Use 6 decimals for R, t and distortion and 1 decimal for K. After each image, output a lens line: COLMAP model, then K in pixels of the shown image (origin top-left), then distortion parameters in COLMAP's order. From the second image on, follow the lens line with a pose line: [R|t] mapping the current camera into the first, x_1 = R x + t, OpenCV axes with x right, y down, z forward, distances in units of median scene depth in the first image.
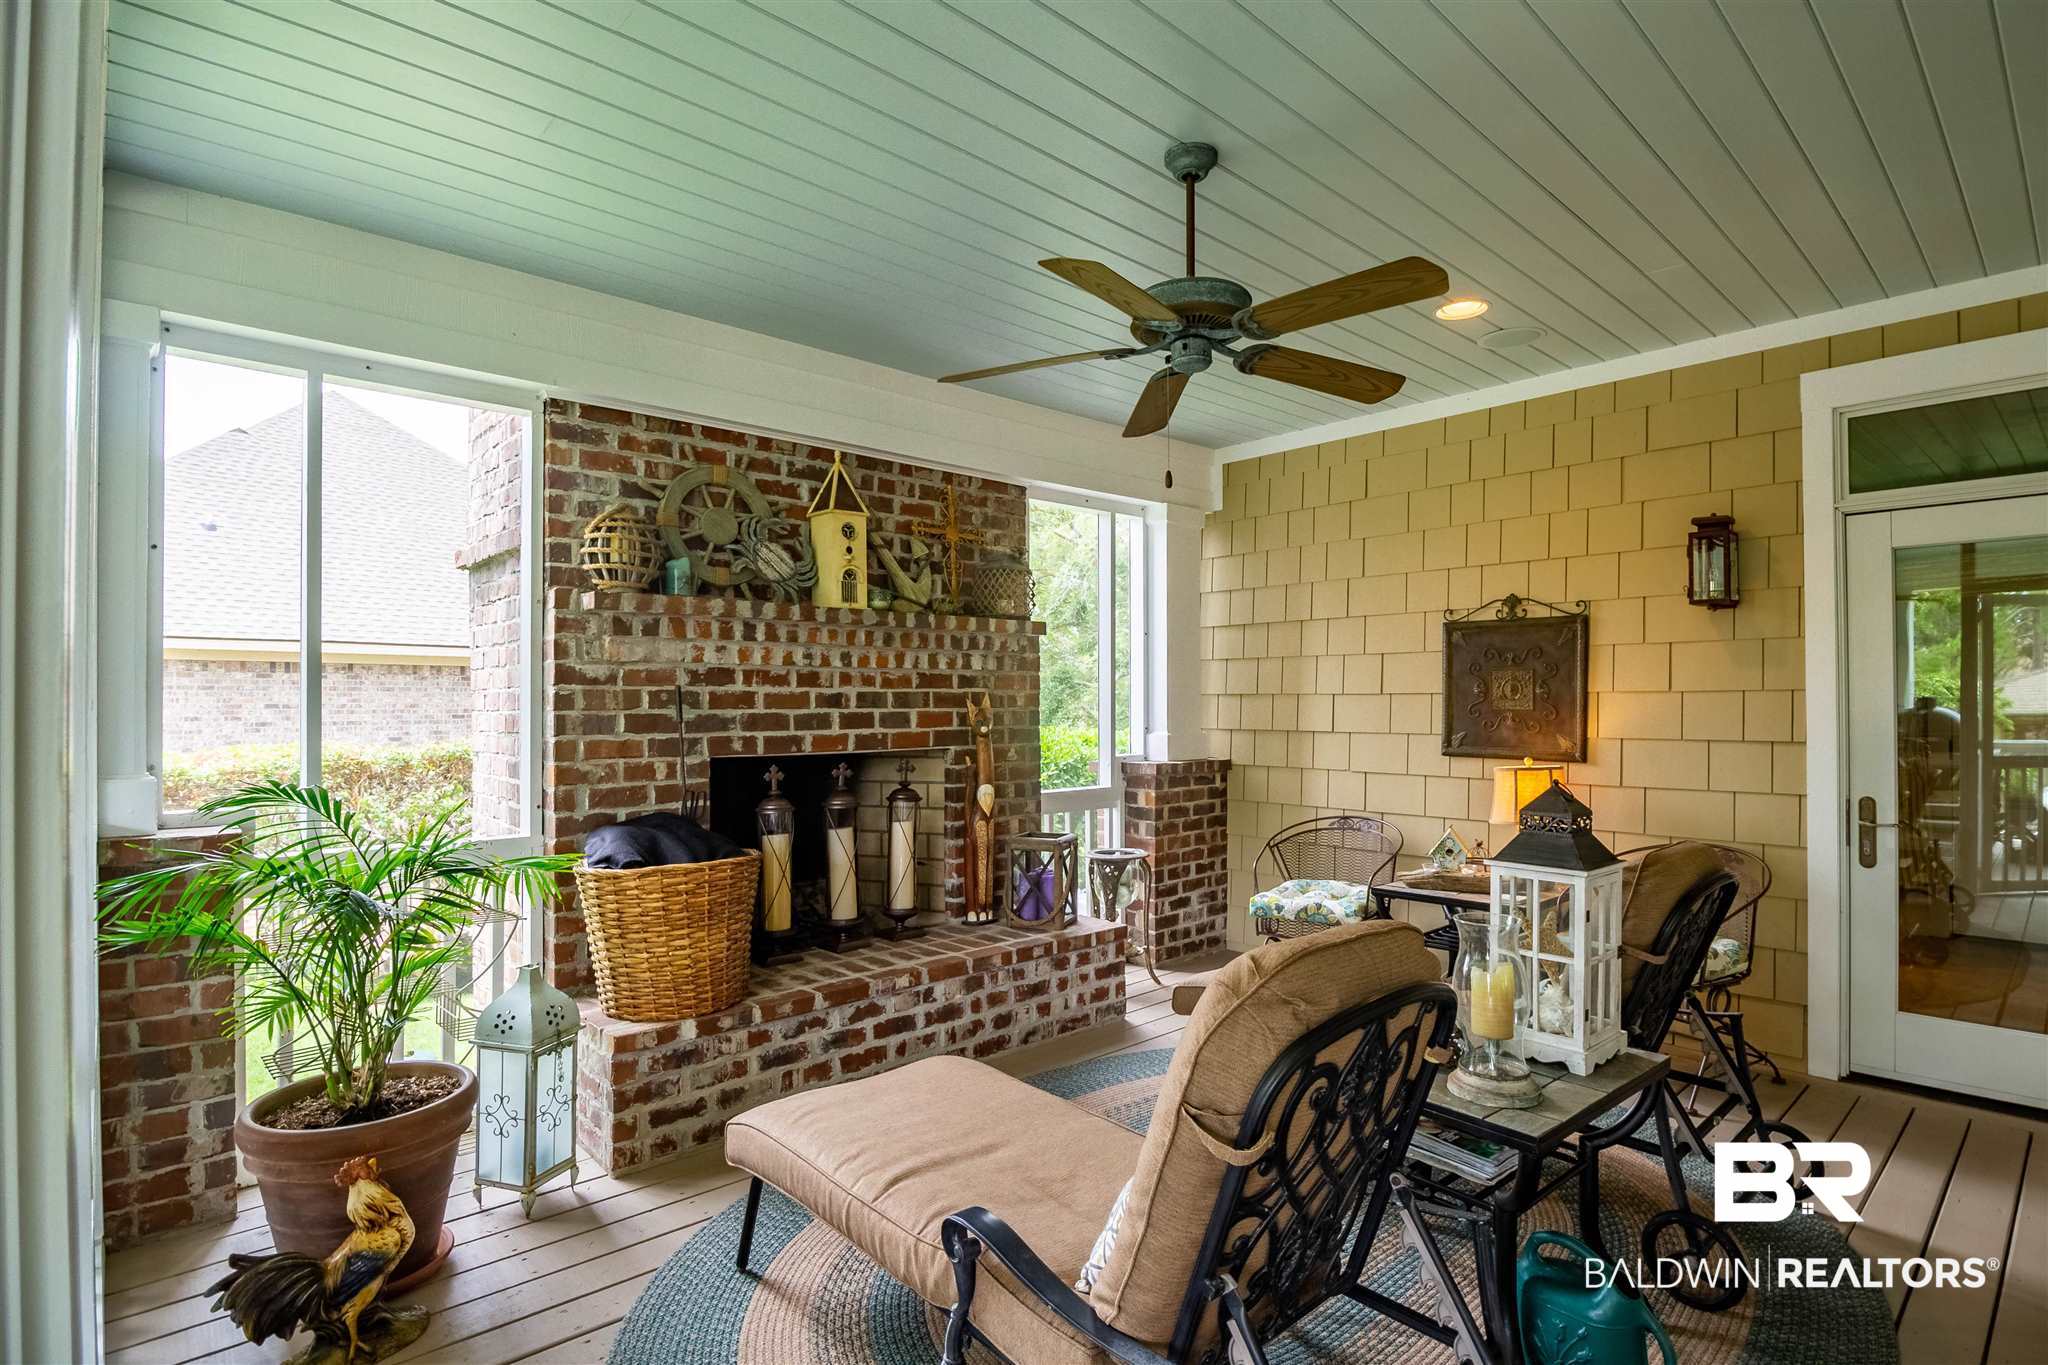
lens RADIAL K [[1026.9, 0, 1039.5], [0, 1026.9, 700.9], [0, 0, 1]] dist [-0.000997, -0.004058]
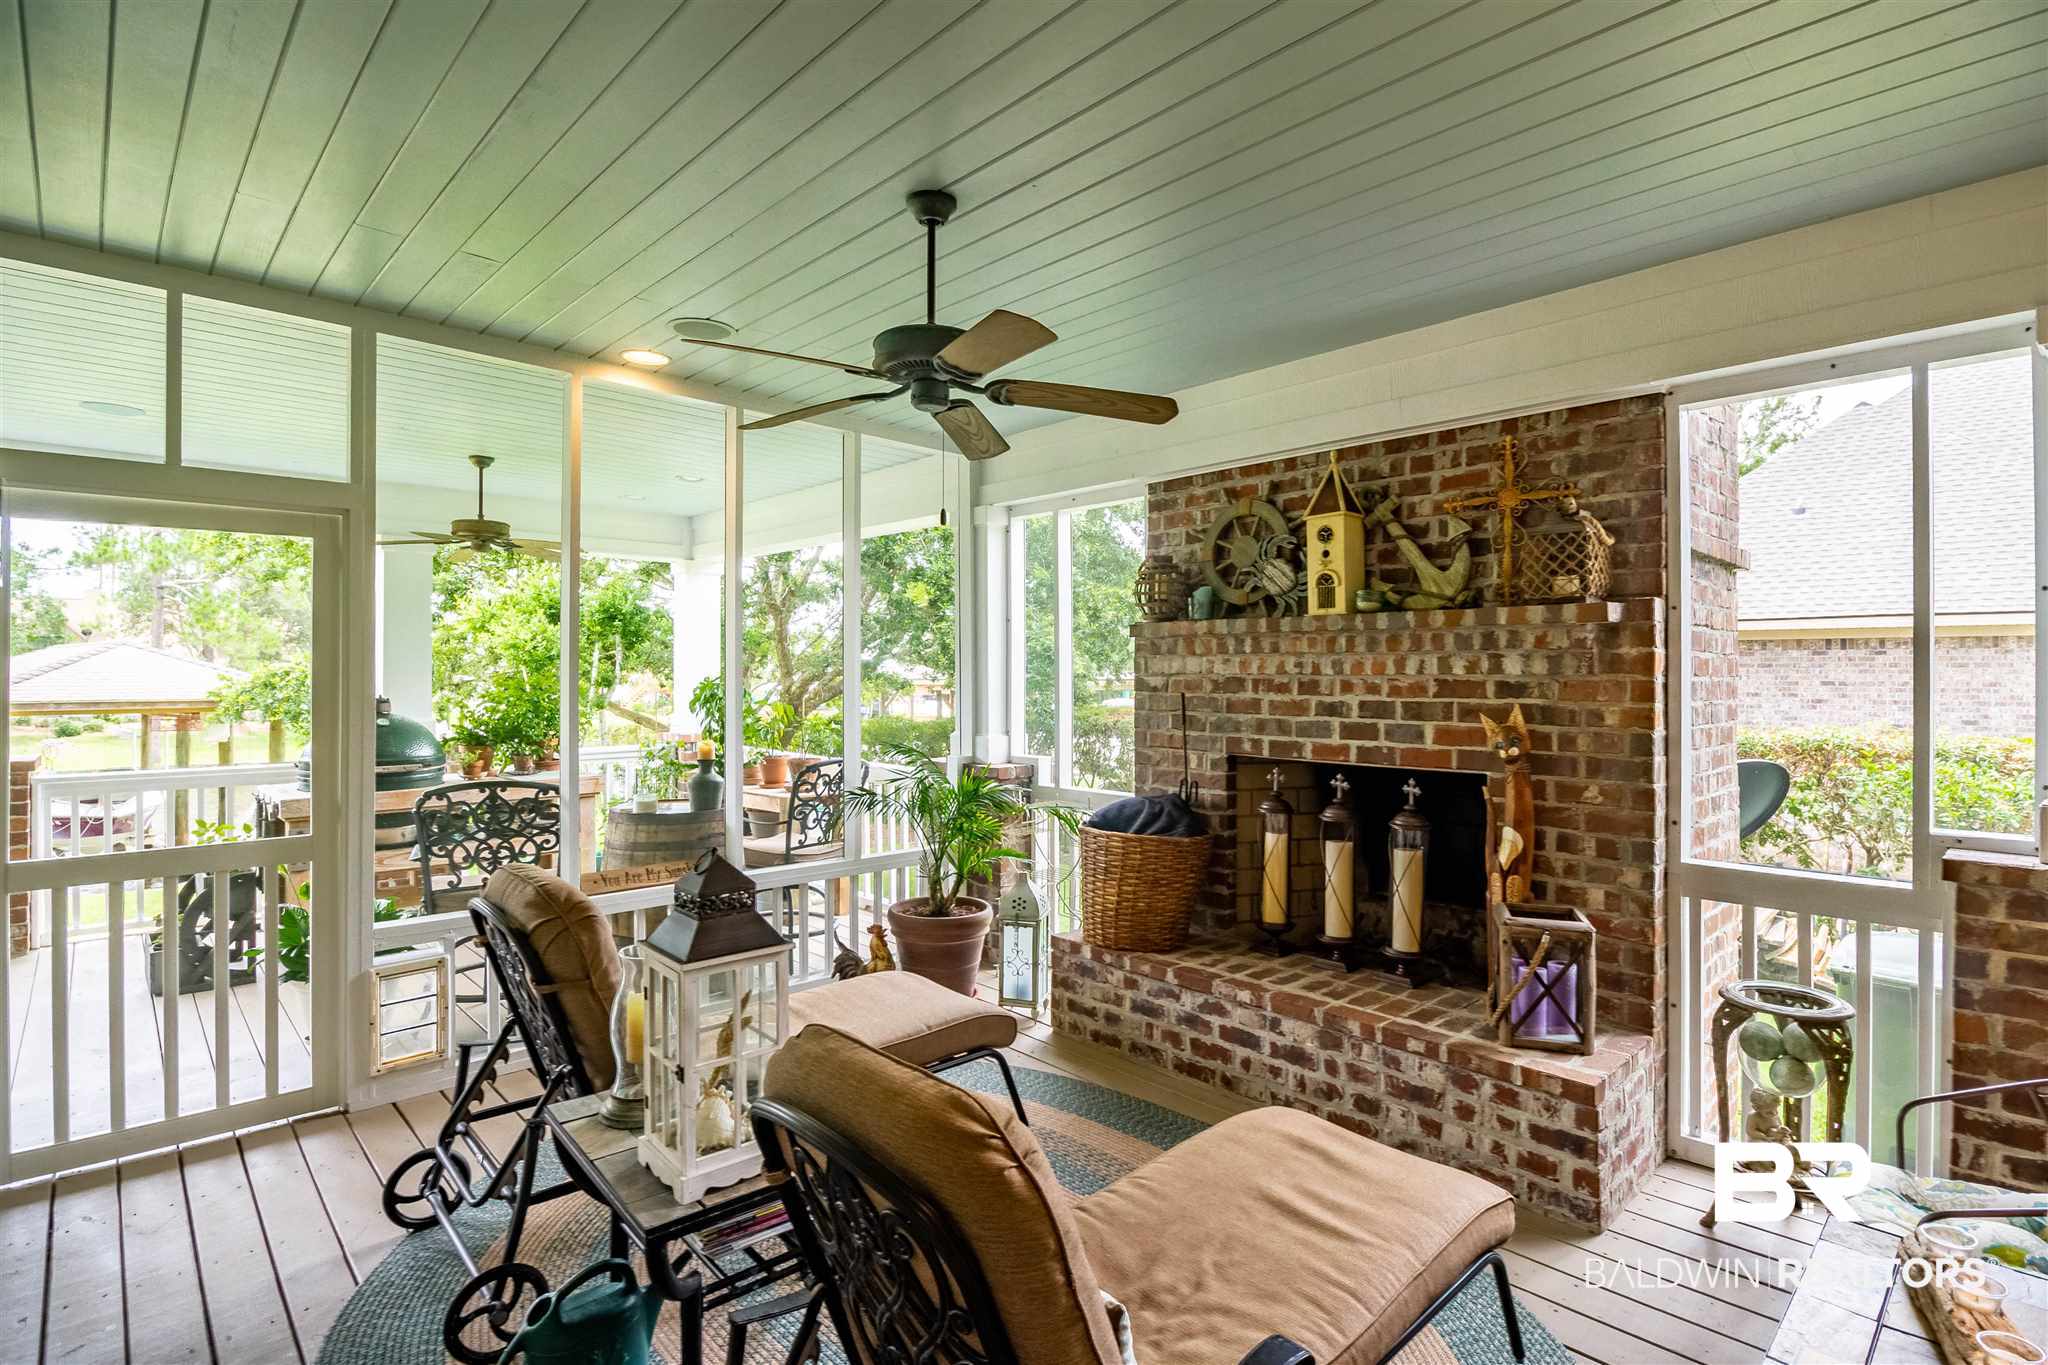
lens RADIAL K [[1026.9, 0, 1032.9], [0, 1026.9, 670.0], [0, 0, 1]] dist [-0.000997, -0.004058]
pose [[-0.008225, 0.002739, -0.999962, 0.772162], [0.003652, 0.999990, 0.002709, -0.040863], [0.999960, -0.003630, -0.008234, 0.721719]]
